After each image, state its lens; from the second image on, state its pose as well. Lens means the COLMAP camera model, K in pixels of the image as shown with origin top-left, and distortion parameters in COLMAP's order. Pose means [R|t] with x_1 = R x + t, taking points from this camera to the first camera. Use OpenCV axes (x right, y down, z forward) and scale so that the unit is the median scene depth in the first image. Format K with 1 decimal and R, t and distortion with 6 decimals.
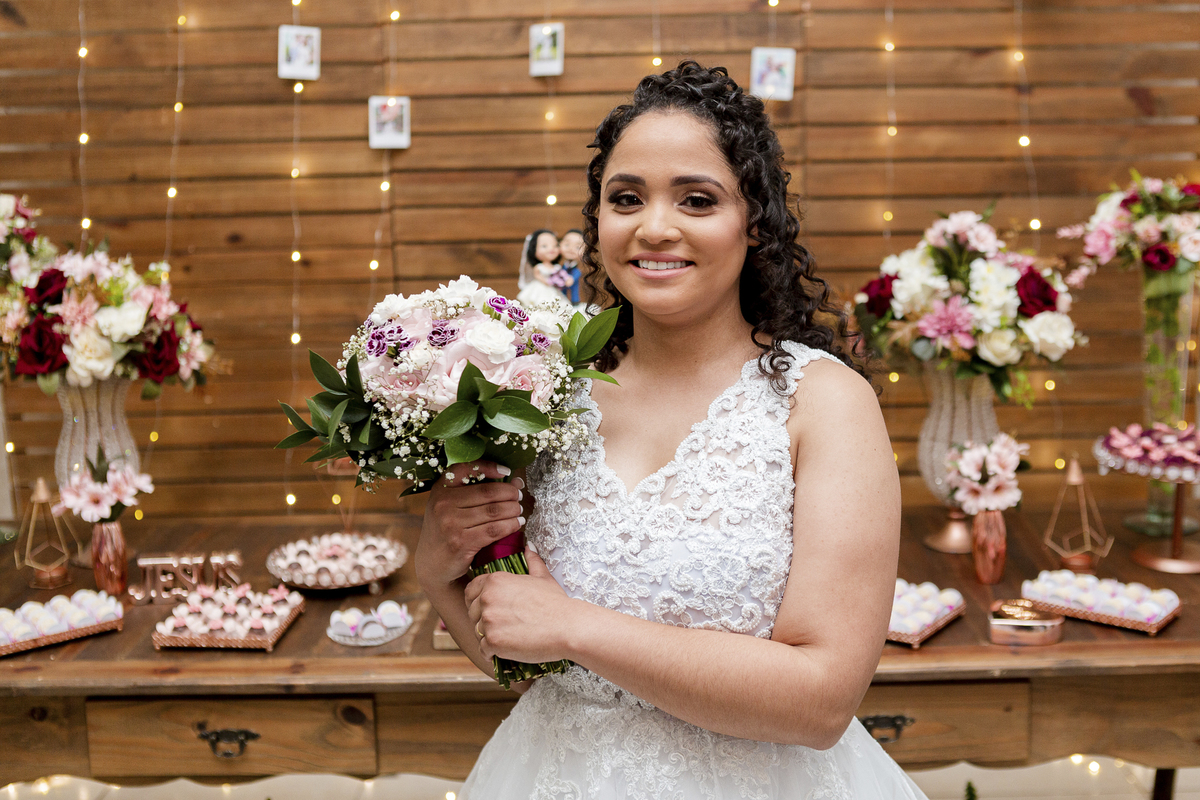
lens RADIAL K [[1799.5, 0, 661.5], [0, 1799.5, 400.1], [0, 0, 1]] dist [-0.099605, 0.122053]
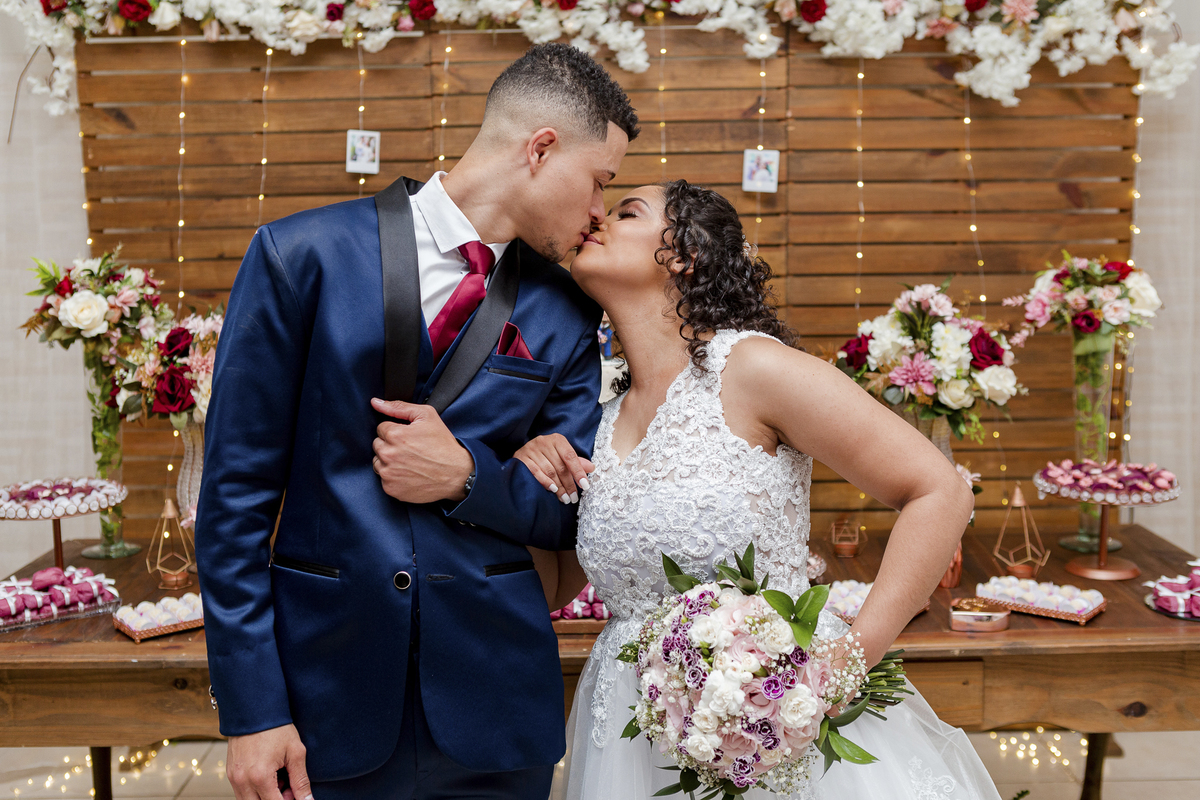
lens RADIAL K [[1745.7, 0, 600.0], [0, 1745.7, 400.0], [0, 0, 1]] dist [-0.123420, 0.073868]
pose [[0.999957, 0.002853, -0.008773, -0.042915], [-0.003274, 0.998824, -0.048381, 0.032141], [0.008624, 0.048408, 0.998790, -0.180813]]
